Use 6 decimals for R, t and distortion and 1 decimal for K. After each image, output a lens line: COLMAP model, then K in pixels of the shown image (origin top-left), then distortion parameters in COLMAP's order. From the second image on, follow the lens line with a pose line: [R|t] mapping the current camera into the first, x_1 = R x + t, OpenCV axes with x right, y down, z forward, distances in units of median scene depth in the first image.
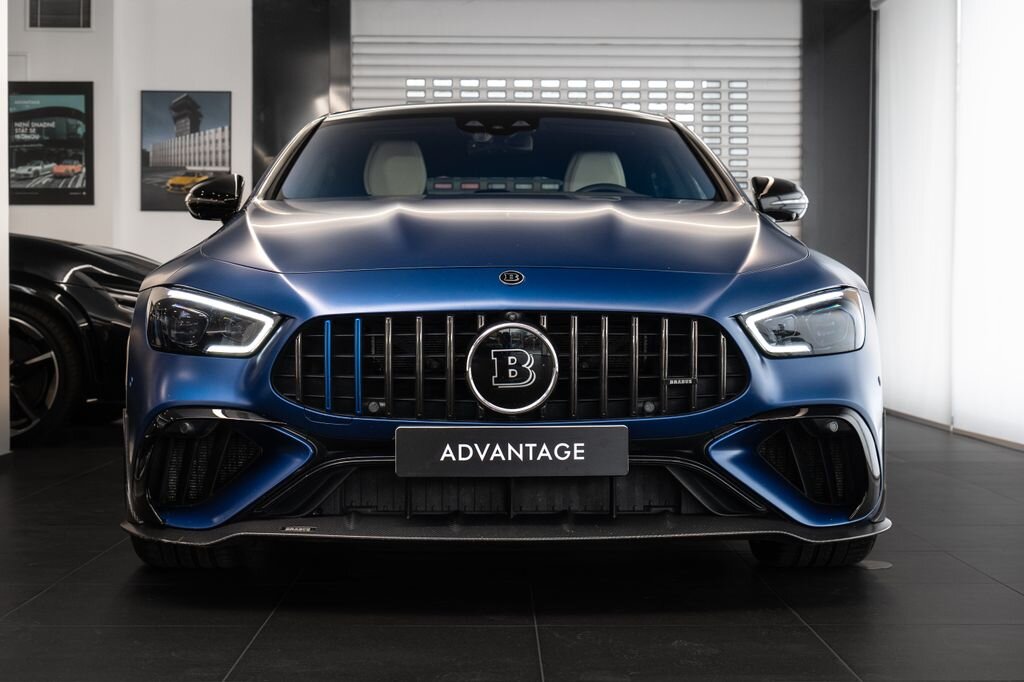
lens RADIAL K [[1831.3, 0, 509.2], [0, 1831.3, 358.4], [0, 0, 1]] dist [0.023975, 0.039861]
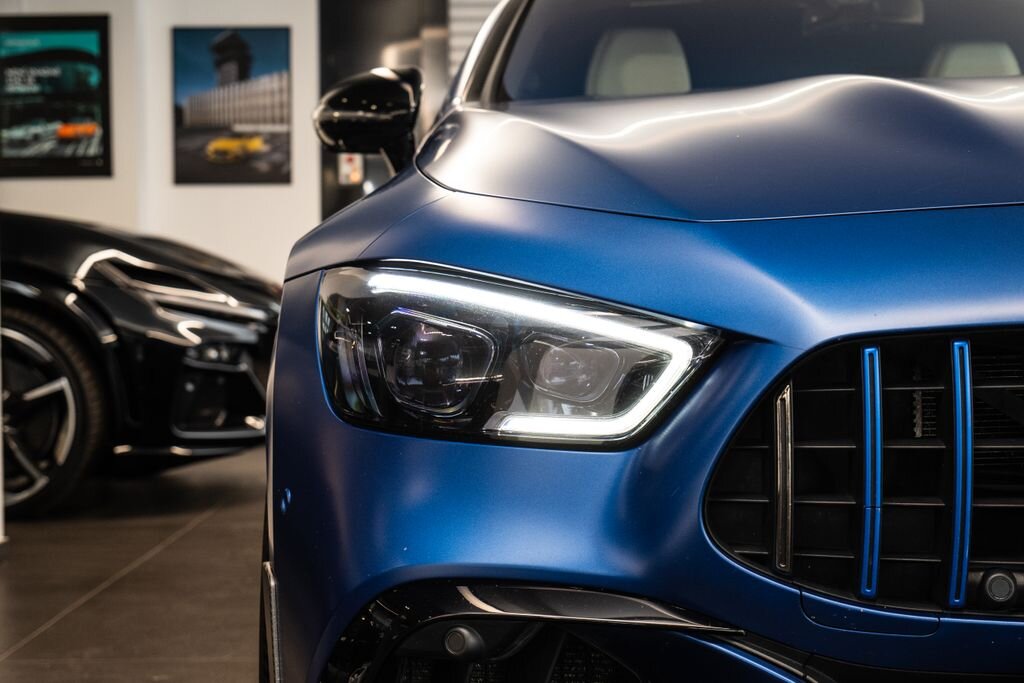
lens RADIAL K [[1728.4, 0, 512.0], [0, 1728.4, 341.5], [0, 0, 1]] dist [0.009940, 0.015290]
pose [[0.999724, -0.016661, 0.016539, -0.172180], [0.016760, 0.999842, -0.005904, -0.020686], [-0.016438, 0.006179, 0.999846, 0.655585]]
